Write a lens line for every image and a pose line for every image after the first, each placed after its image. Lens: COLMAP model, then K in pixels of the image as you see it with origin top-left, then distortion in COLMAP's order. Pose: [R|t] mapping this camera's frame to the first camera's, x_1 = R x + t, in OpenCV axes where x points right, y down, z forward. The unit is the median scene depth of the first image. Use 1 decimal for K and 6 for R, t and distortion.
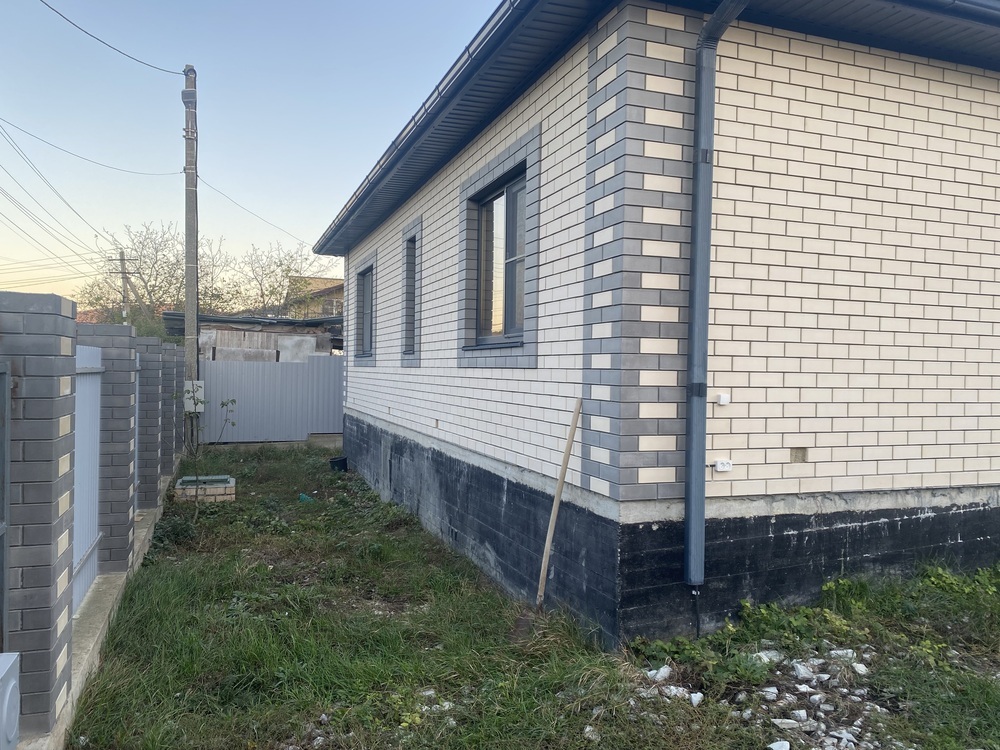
lens RADIAL K [[761.3, 0, 500.0], [0, 761.3, 374.4], [0, 0, 1]] dist [-0.005531, -0.001568]
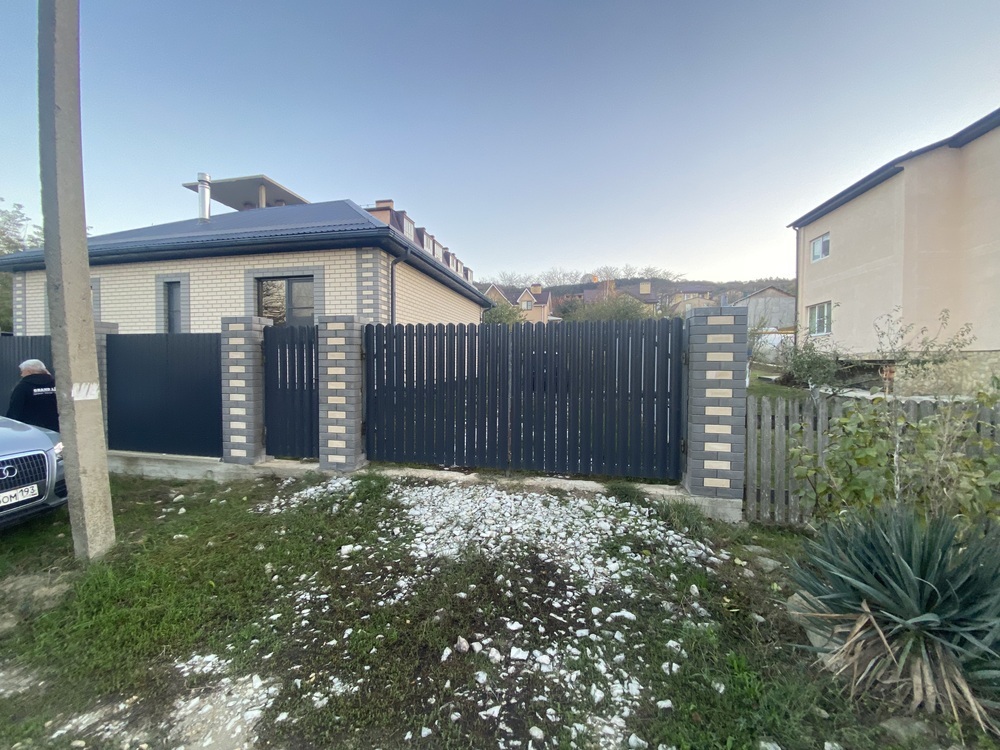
lens RADIAL K [[405.2, 0, 498.4], [0, 405.2, 372.2], [0, 0, 1]] dist [-0.021082, -0.002102]
pose [[0.507000, -0.035397, 0.861219, -1.149265], [0.004726, 0.999256, 0.038289, 0.033371], [-0.861933, -0.015343, 0.506790, -0.462350]]
